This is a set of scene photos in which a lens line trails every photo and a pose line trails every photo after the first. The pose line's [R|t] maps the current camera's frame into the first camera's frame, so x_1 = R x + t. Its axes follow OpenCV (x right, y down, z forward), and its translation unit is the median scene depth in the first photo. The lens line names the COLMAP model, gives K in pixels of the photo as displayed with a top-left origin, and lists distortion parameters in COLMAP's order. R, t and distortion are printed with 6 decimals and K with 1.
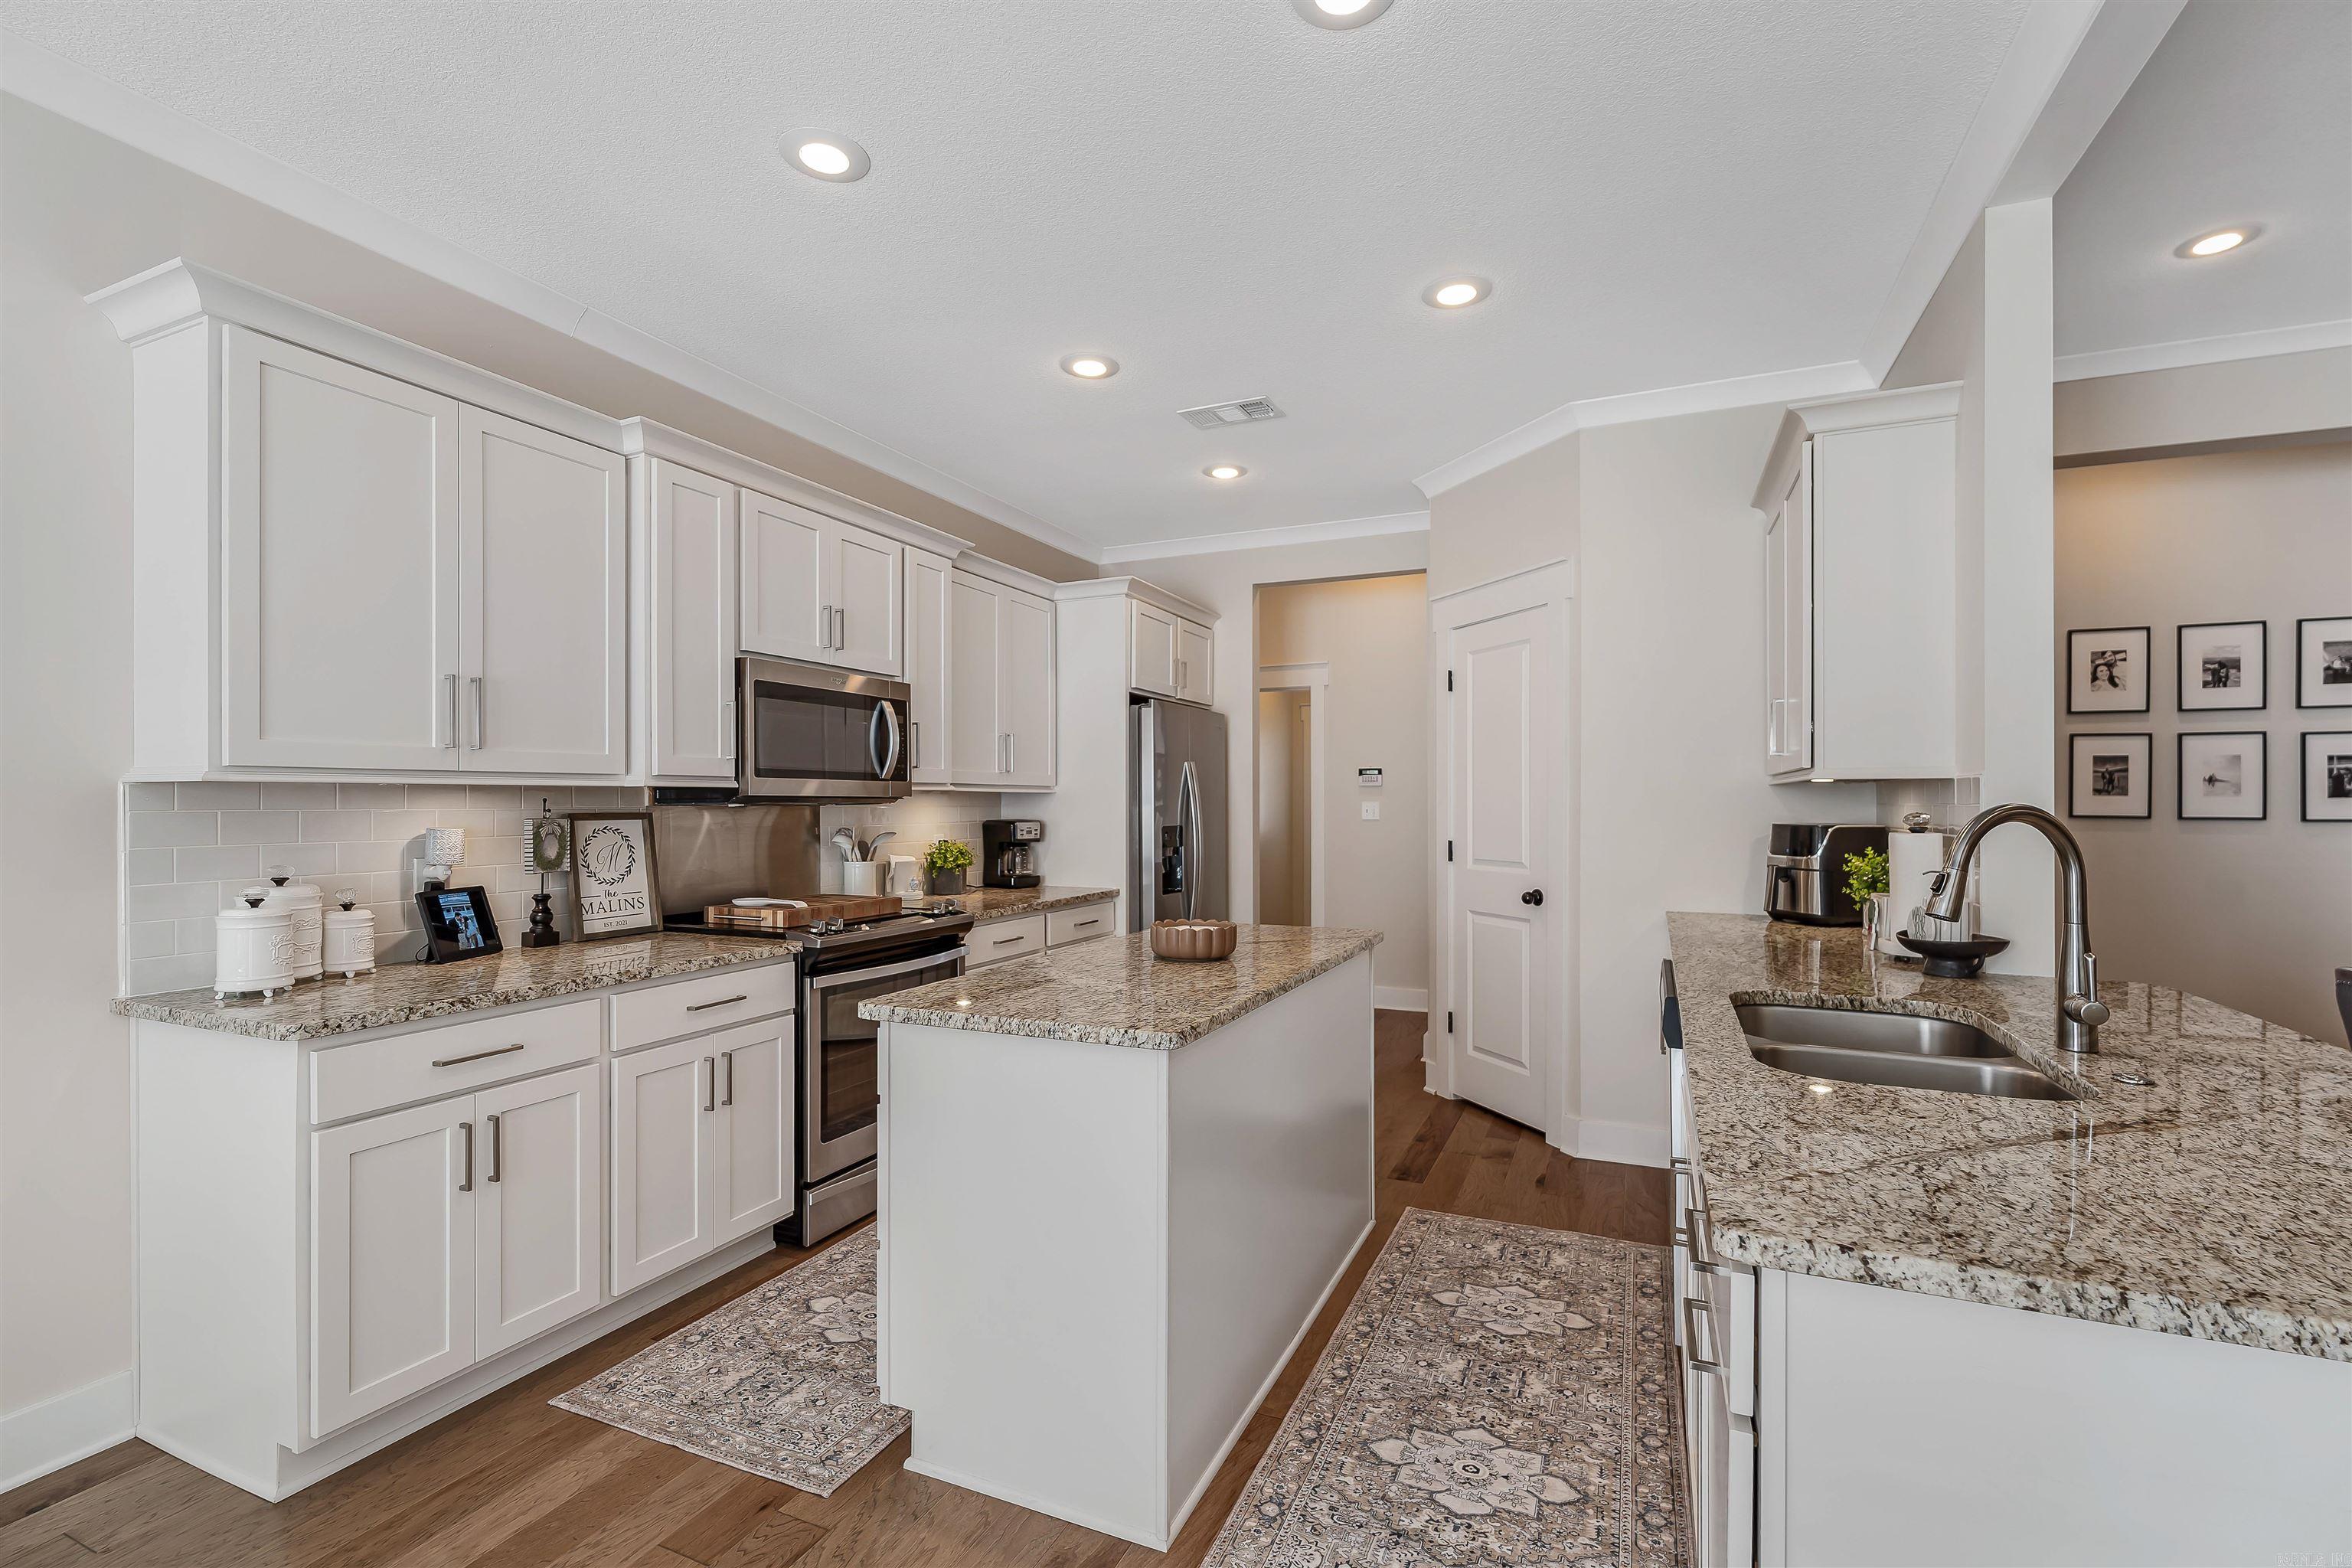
lens RADIAL K [[1037.6, 0, 1162.7], [0, 1037.6, 793.7], [0, 0, 1]] dist [-0.004746, 0.000664]
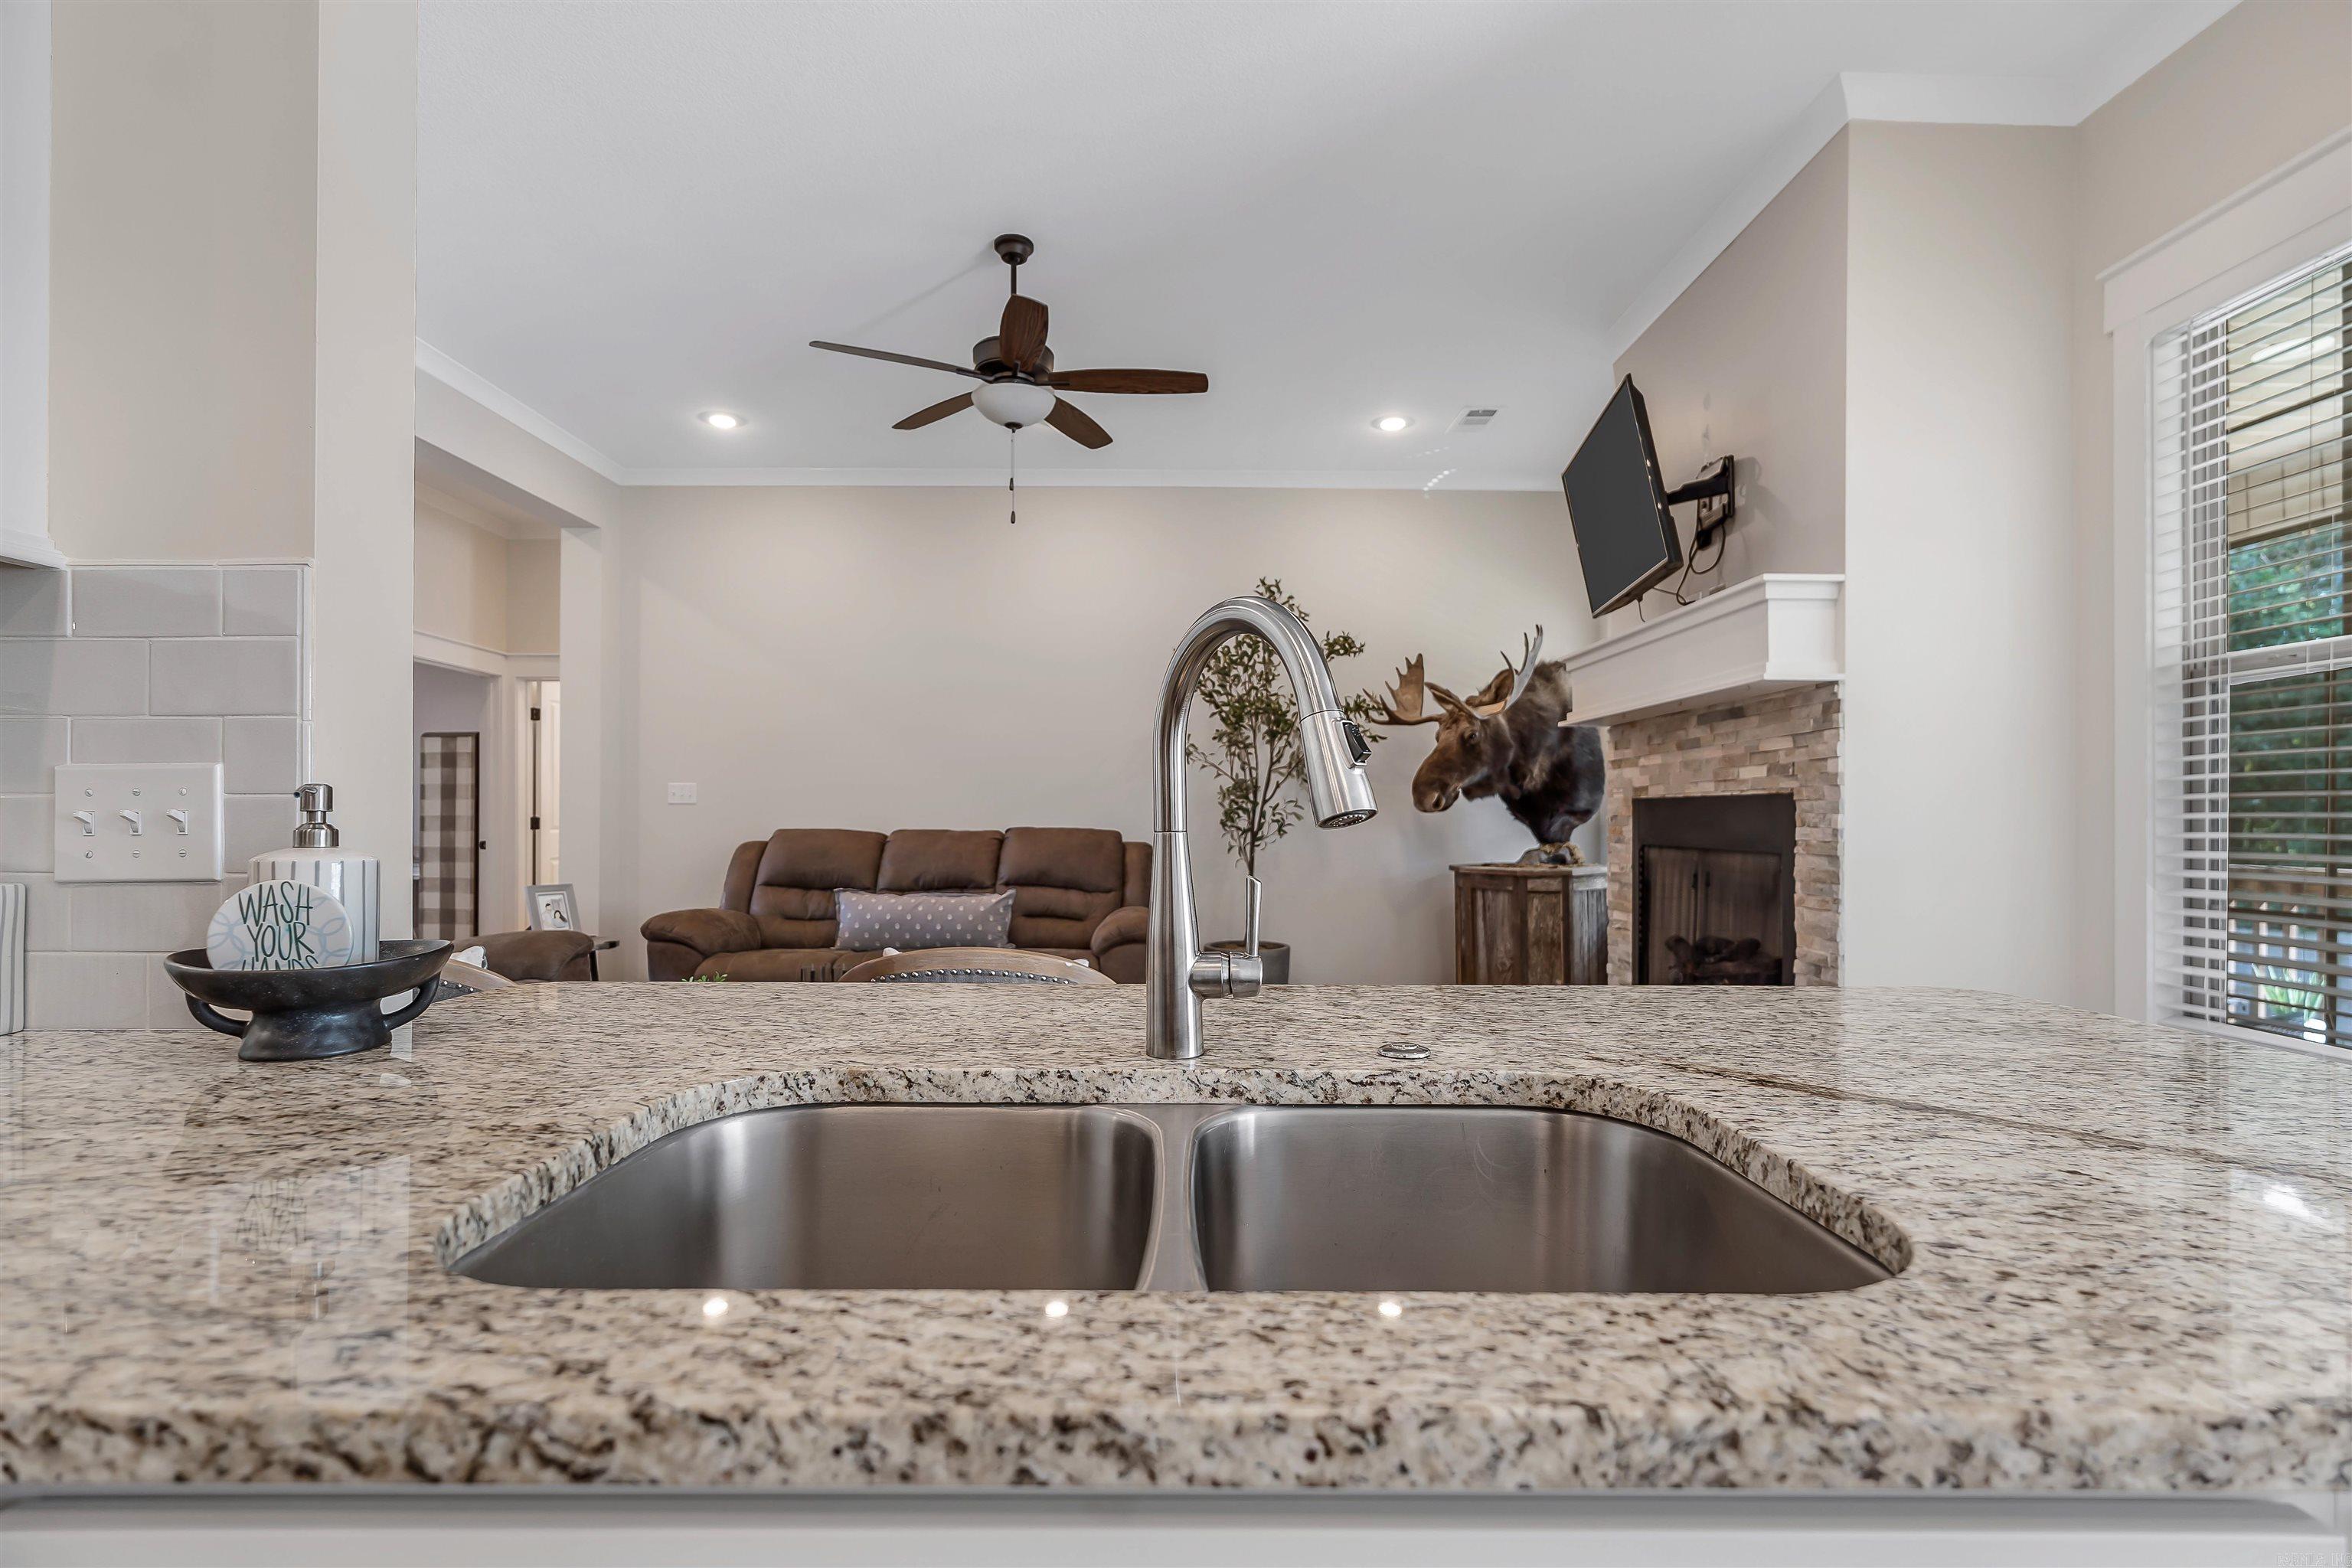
lens RADIAL K [[1037.6, 0, 1182.5], [0, 1037.6, 802.8], [0, 0, 1]] dist [-0.004746, 0.000664]
pose [[-0.415016, 0.010271, 0.909756, 0.203091], [-0.013539, 0.999756, -0.017463, 0.062313], [-0.909713, -0.019565, -0.414776, 0.647195]]
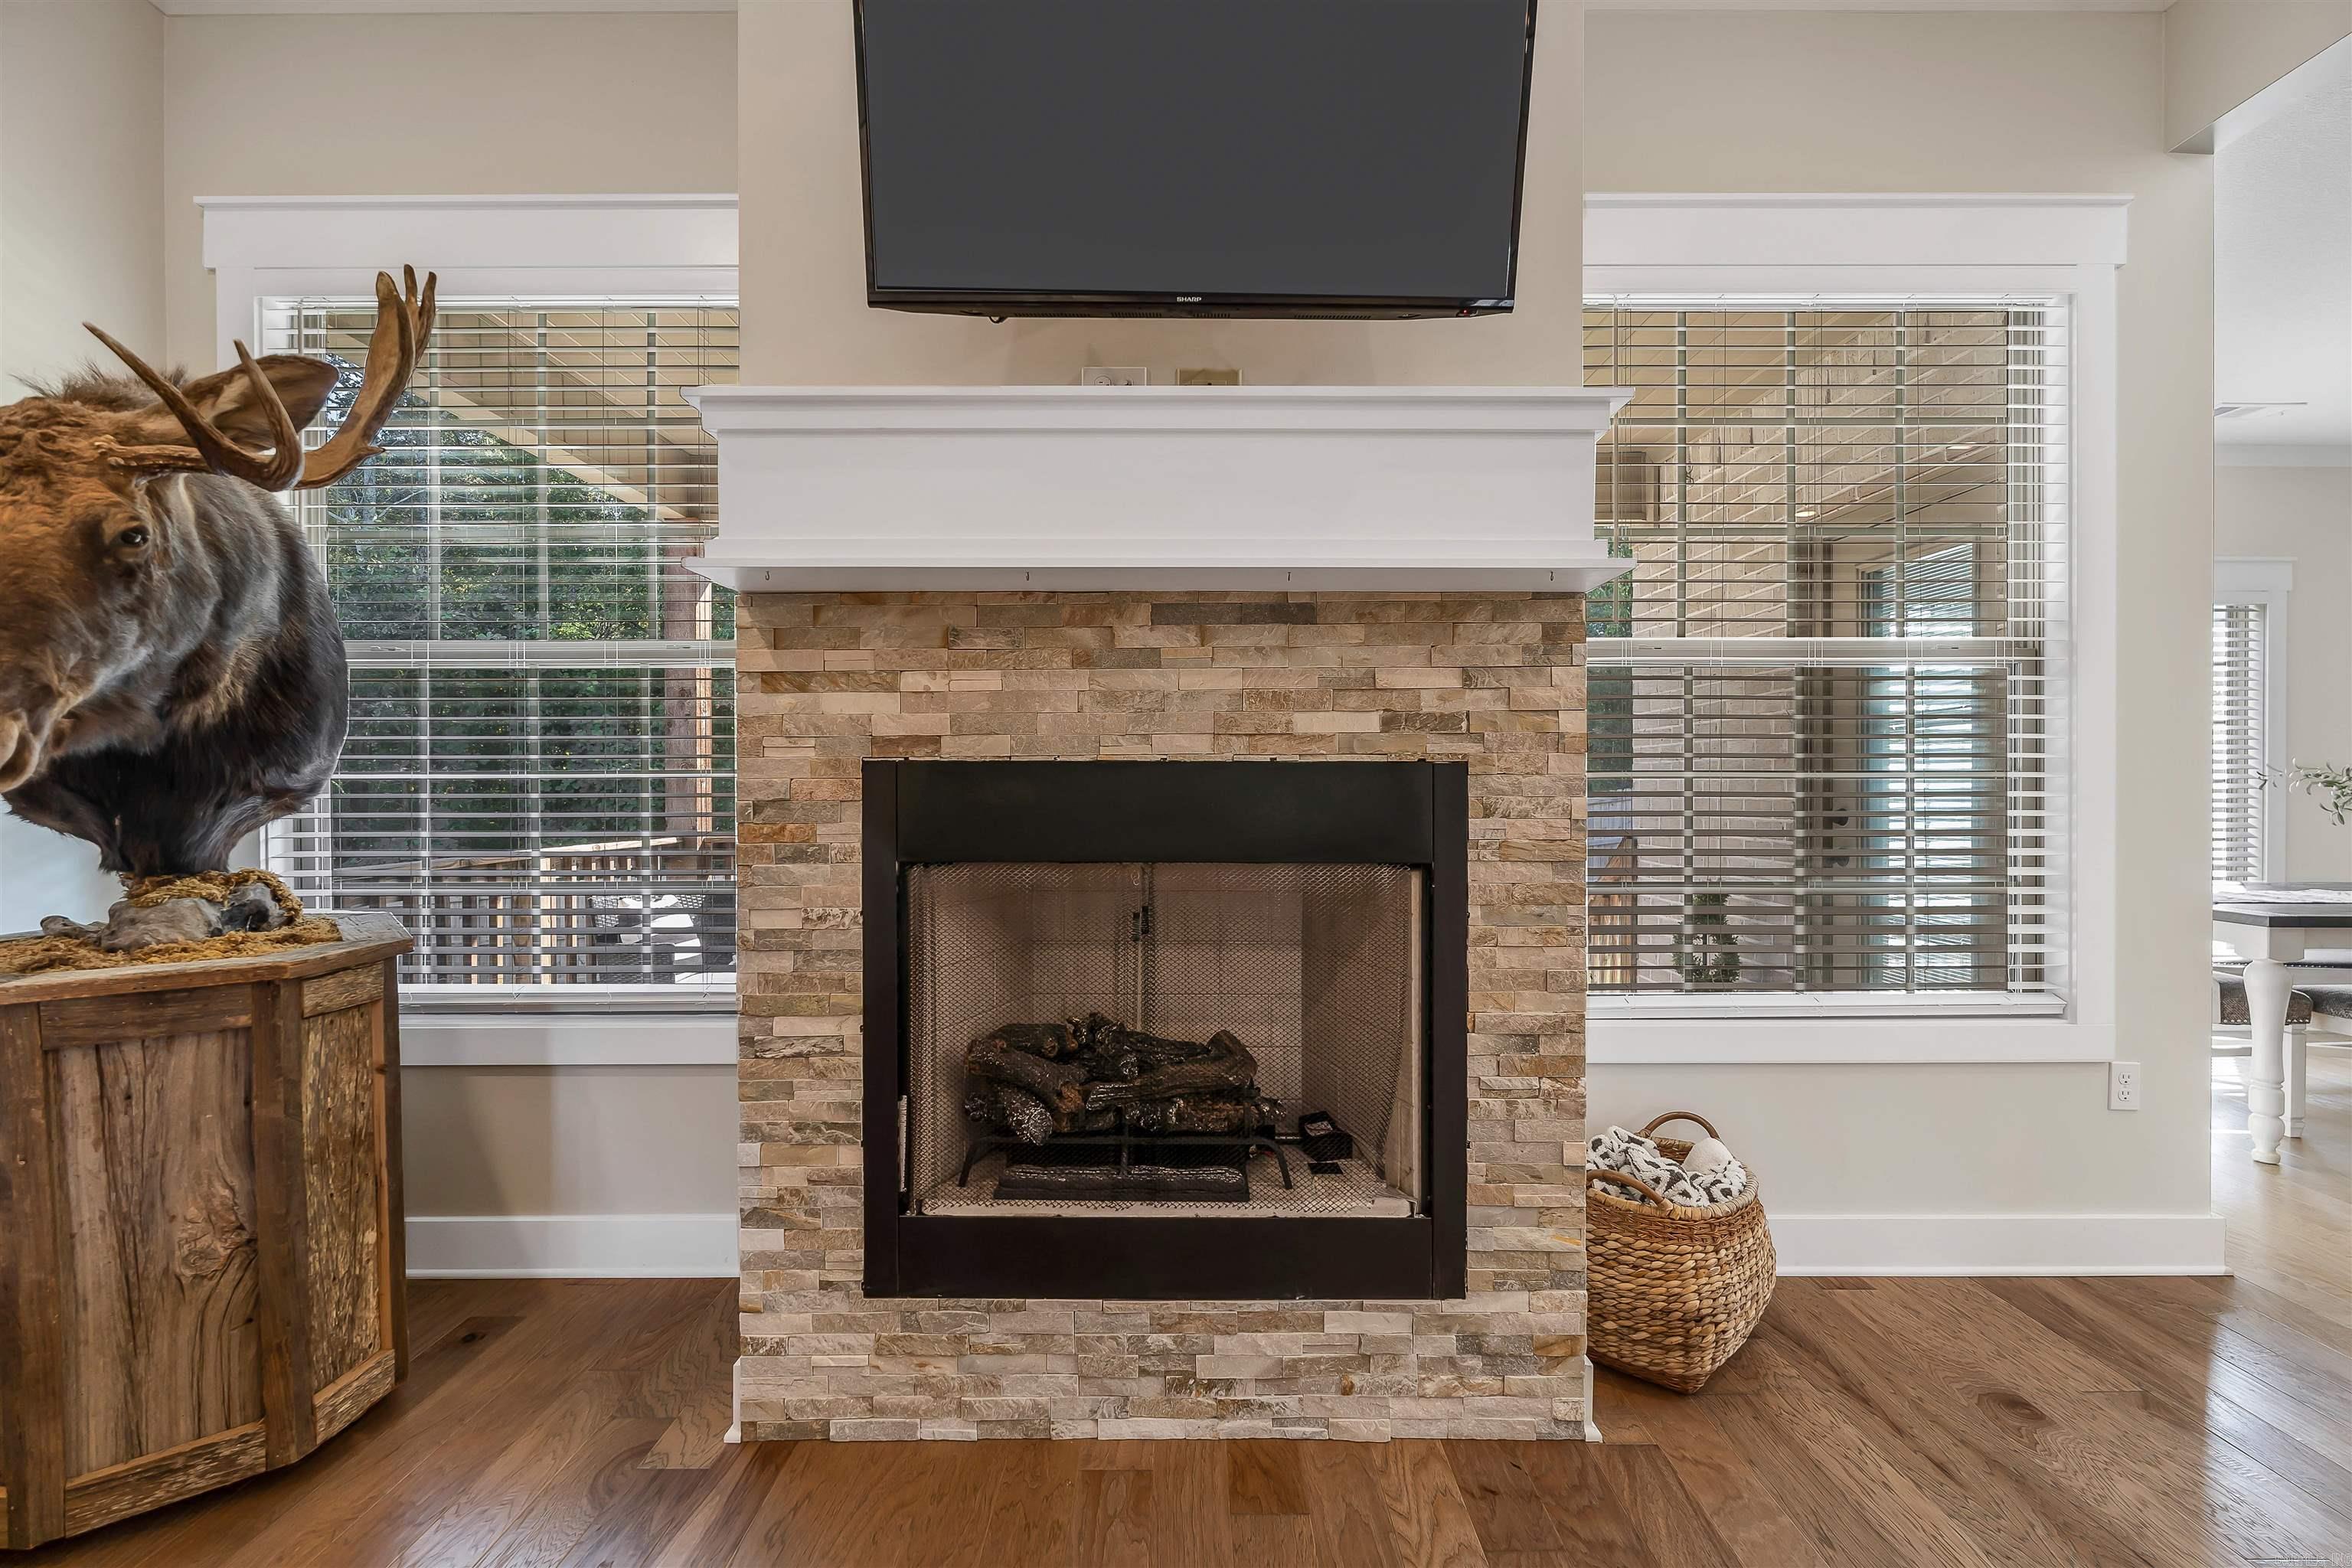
lens RADIAL K [[1037.6, 0, 1176.7], [0, 1037.6, 783.9], [0, 0, 1]] dist [-0.004746, 0.000664]
pose [[-0.910744, 0.003463, -0.412957, 1.236159], [0.005817, 0.999973, -0.004443, 0.043005], [0.412931, -0.006449, -0.910740, 0.201764]]
